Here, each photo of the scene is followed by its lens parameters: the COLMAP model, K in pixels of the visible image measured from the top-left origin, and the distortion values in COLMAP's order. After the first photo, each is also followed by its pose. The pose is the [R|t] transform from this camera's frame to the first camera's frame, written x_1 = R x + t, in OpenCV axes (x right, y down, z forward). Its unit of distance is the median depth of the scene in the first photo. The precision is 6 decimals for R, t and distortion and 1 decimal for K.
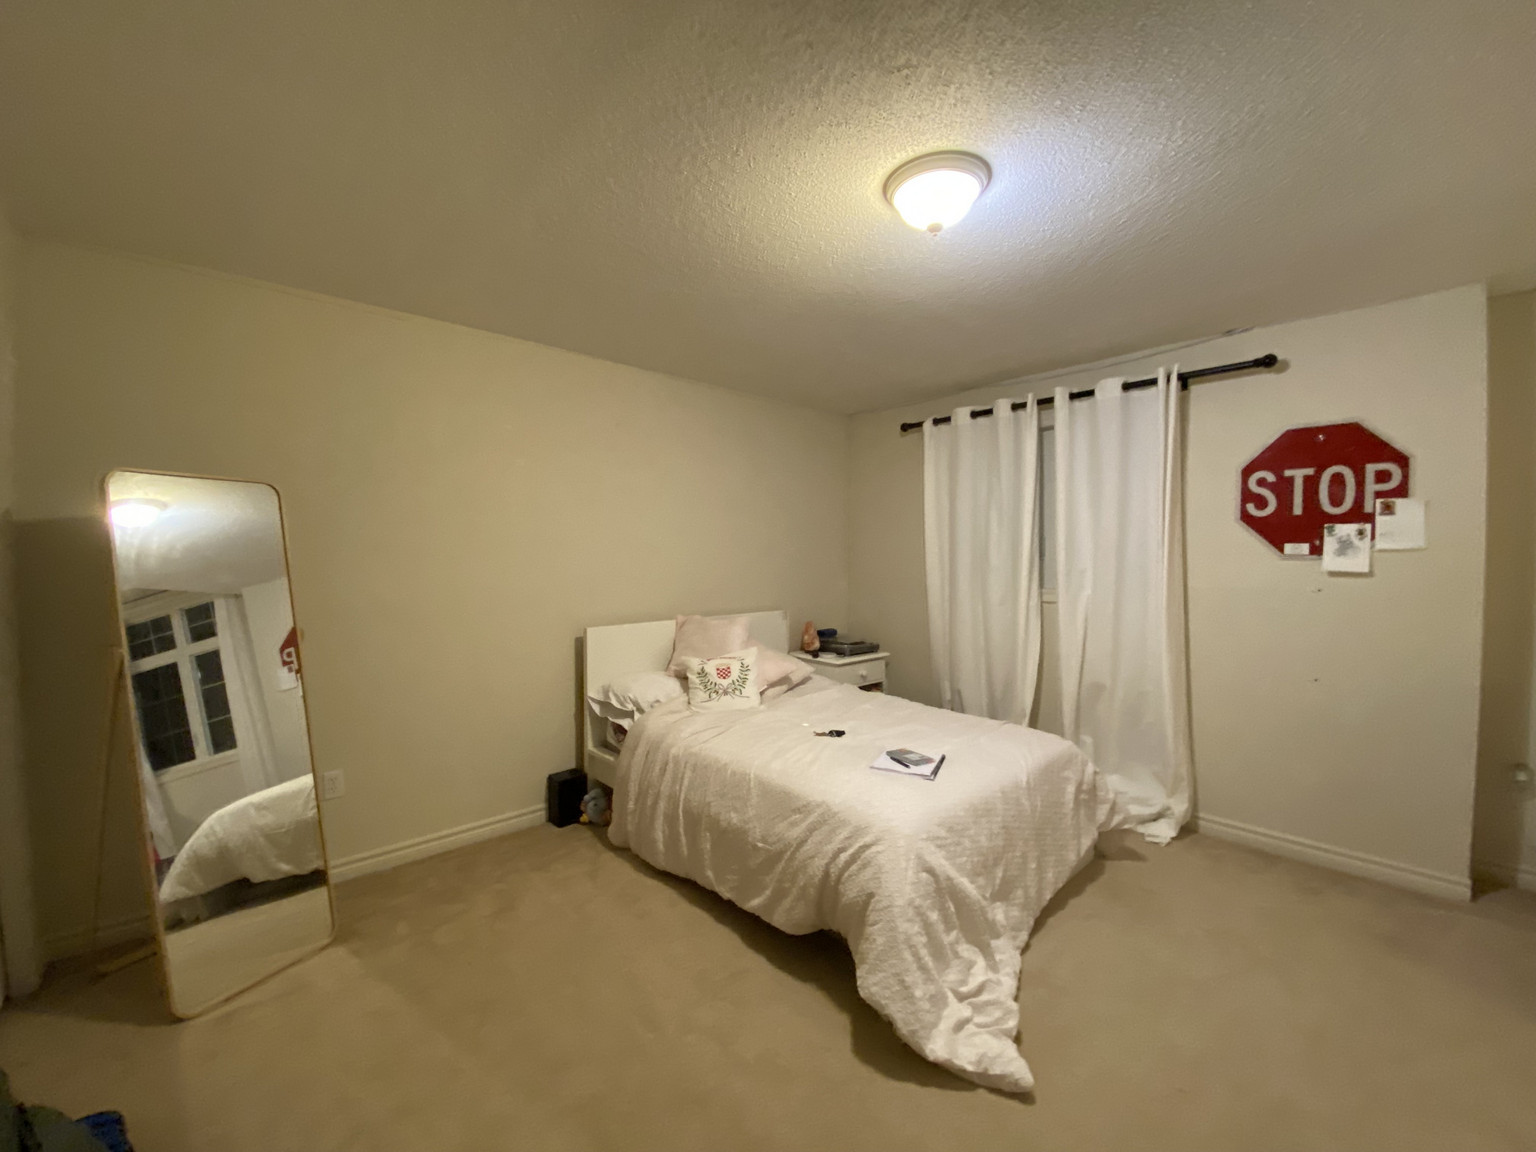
lens RADIAL K [[620.1, 0, 773.2], [0, 620.1, 573.0], [0, 0, 1]] dist [0.000590, -0.000243]
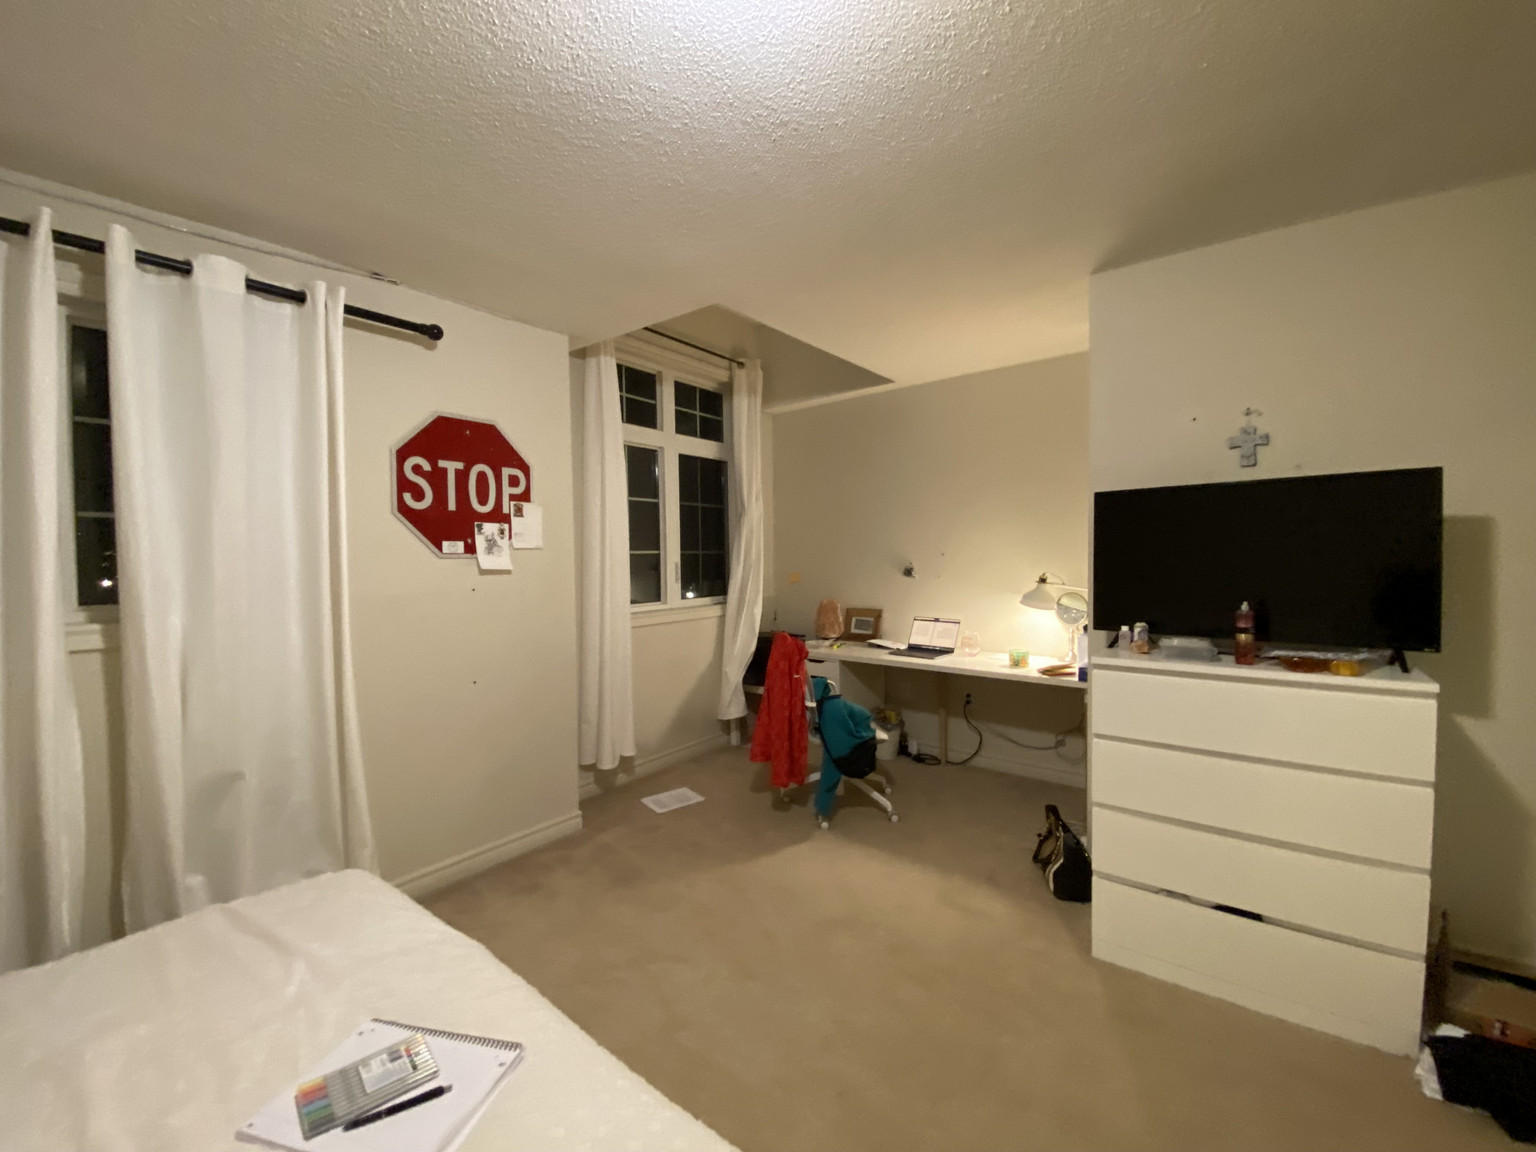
lens RADIAL K [[620.1, 0, 772.0], [0, 620.1, 581.6], [0, 0, 1]] dist [0.000590, -0.000243]
pose [[-0.091846, -0.046492, 0.994687, -0.139208], [0.029945, 0.998329, 0.049428, -0.019261], [-0.995323, 0.034325, -0.090301, 0.628768]]
